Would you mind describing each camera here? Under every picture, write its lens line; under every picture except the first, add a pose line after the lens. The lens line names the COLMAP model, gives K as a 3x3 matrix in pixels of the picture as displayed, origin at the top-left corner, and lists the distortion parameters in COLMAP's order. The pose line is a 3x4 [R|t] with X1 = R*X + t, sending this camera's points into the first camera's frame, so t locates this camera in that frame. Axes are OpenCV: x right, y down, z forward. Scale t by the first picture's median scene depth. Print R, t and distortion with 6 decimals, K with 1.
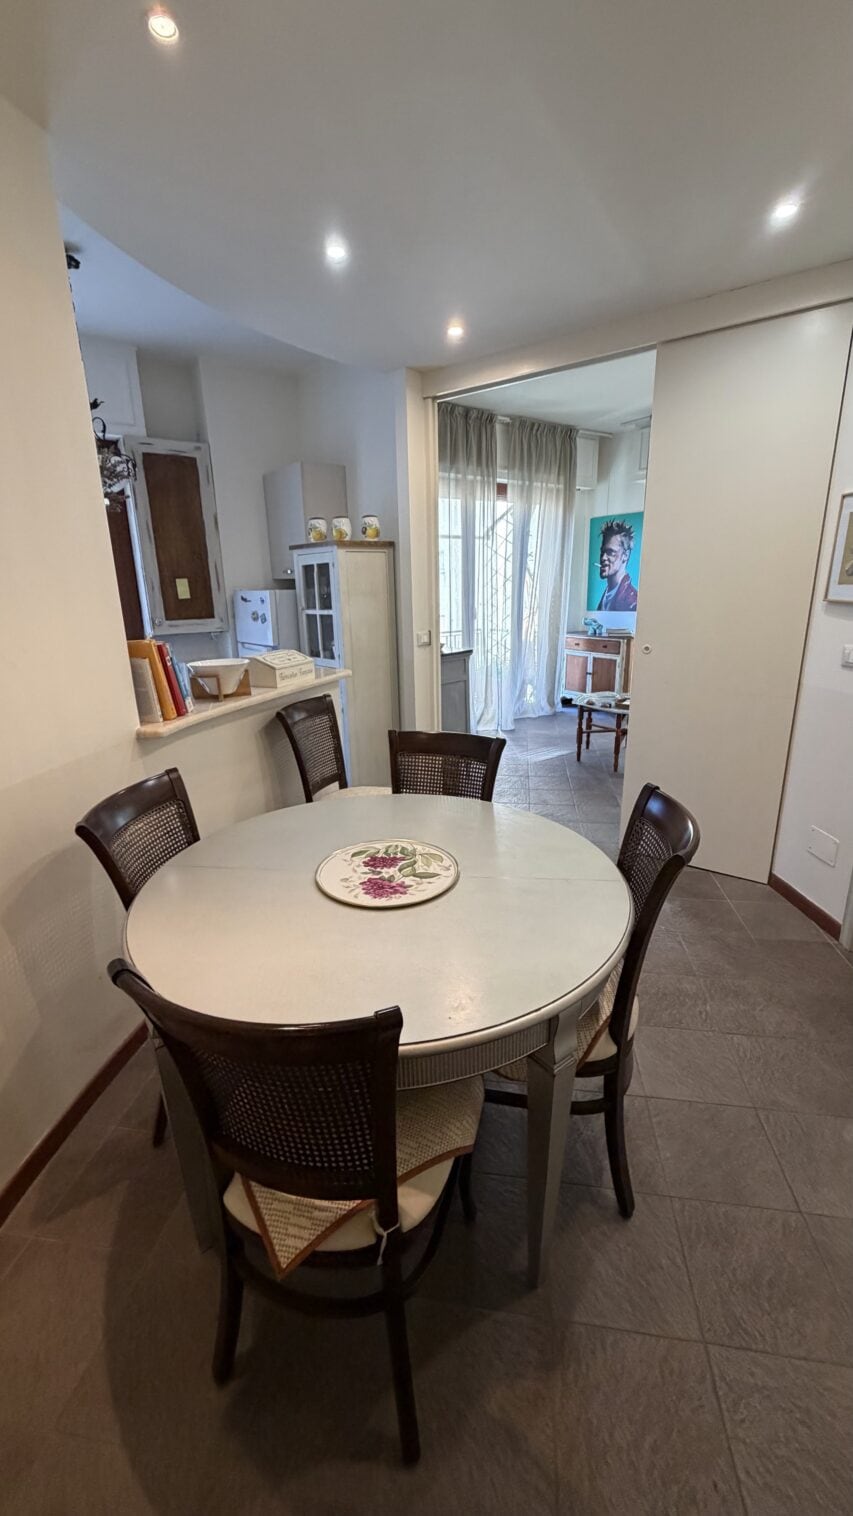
lens RADIAL K [[605.5, 0, 426.5], [0, 605.5, 753.6], [0, 0, 1]] dist [-0.000664, -0.000059]
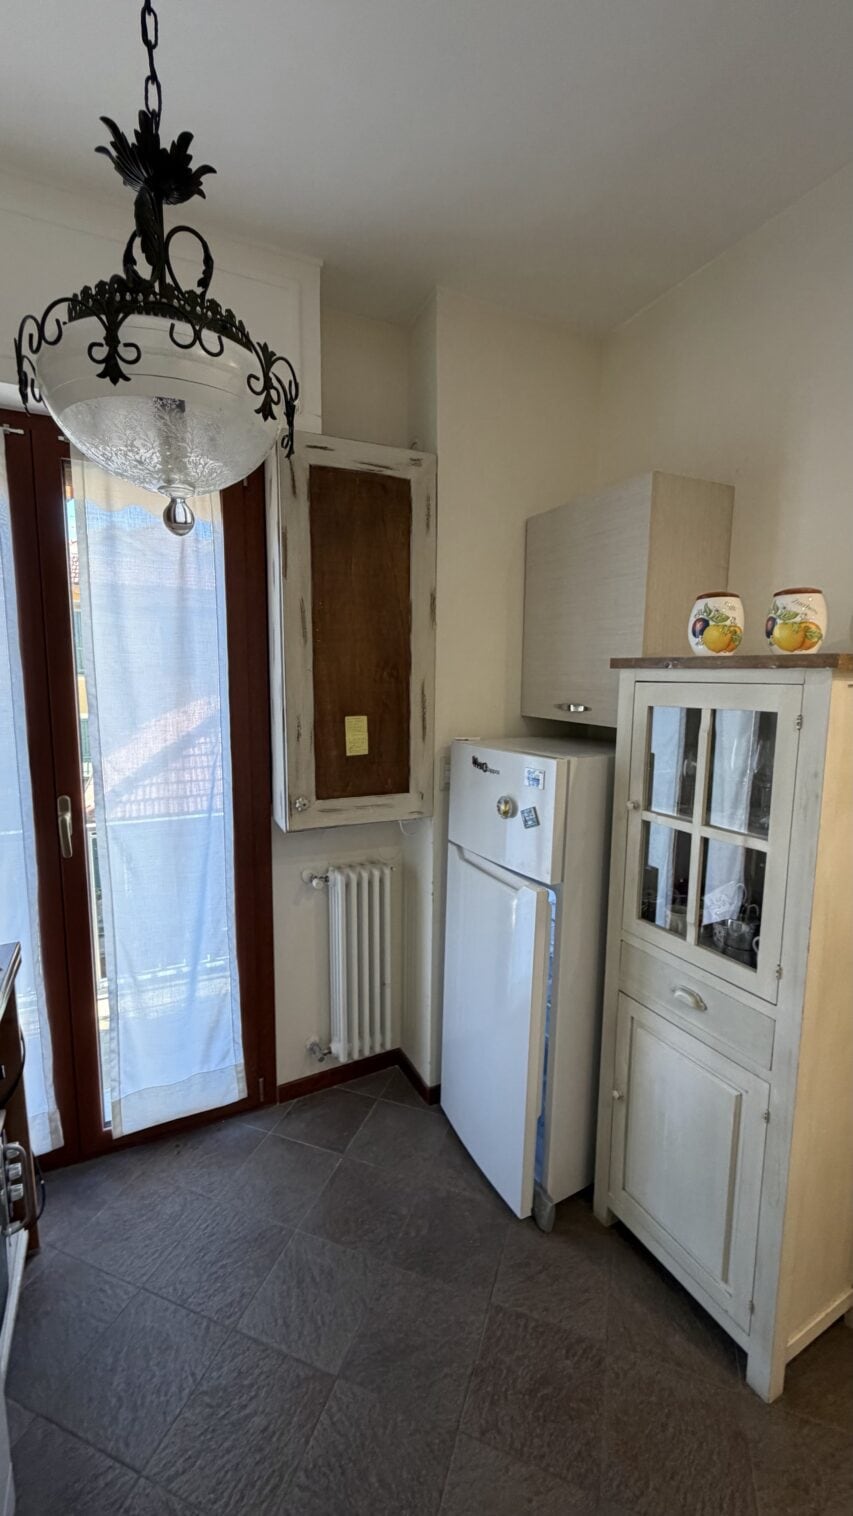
lens RADIAL K [[605.5, 0, 426.5], [0, 605.5, 753.6], [0, 0, 1]] dist [-0.000664, -0.000059]
pose [[0.981574, 0.054914, -0.183020, -0.291417], [-0.080741, 0.987303, -0.136798, -0.222122], [0.173184, 0.149055, 0.973545, 0.610038]]
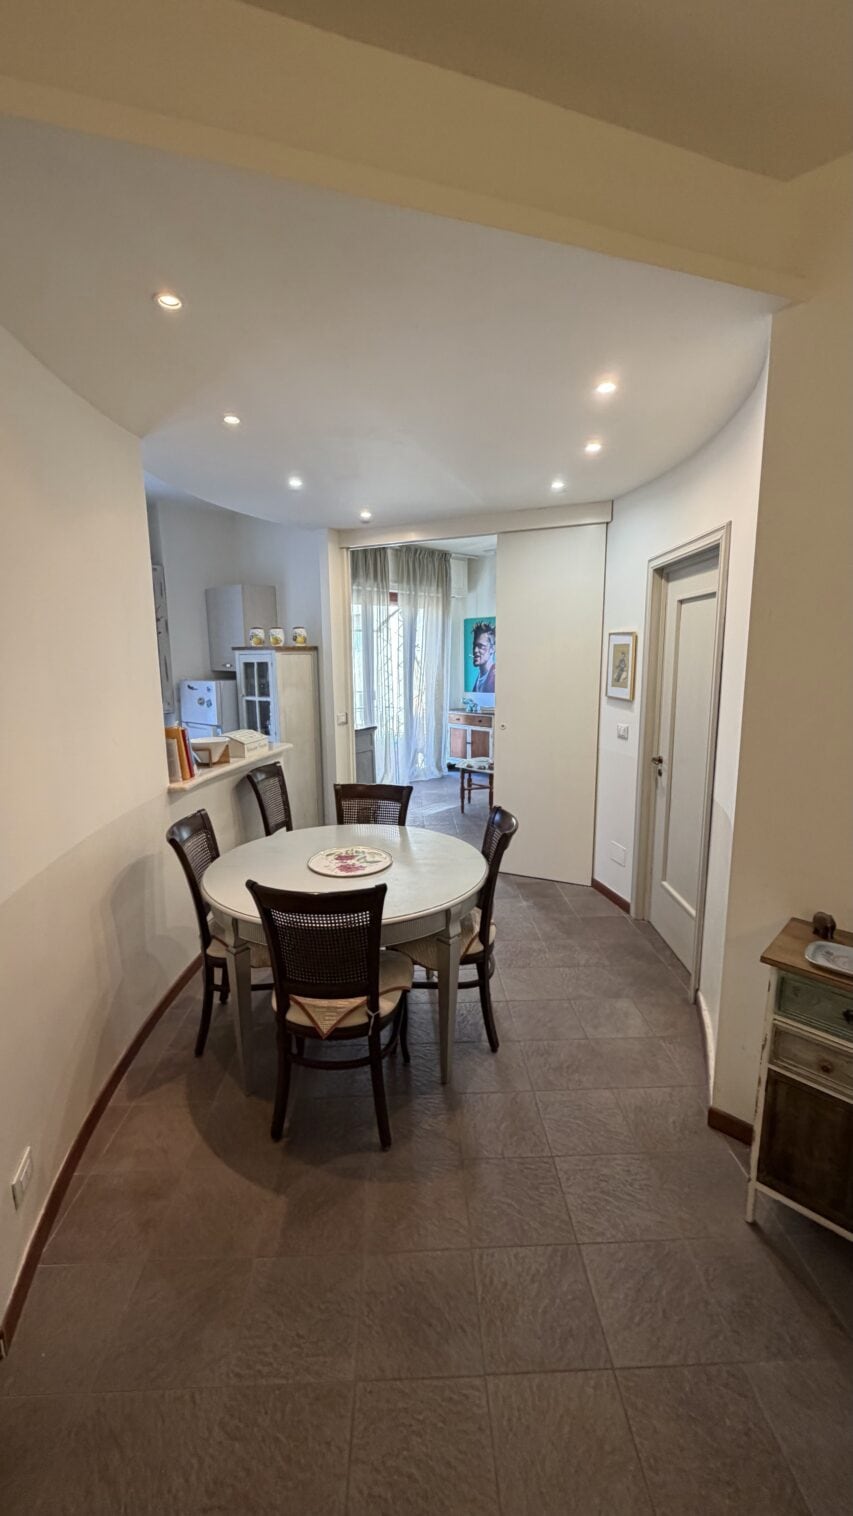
lens RADIAL K [[605.5, 0, 426.5], [0, 605.5, 753.6], [0, 0, 1]] dist [-0.000664, -0.000059]
pose [[0.983096, -0.017724, 0.182232, -0.065295], [0.038506, 0.993058, -0.111146, 0.037108], [-0.178997, 0.116284, 0.976953, -0.303737]]
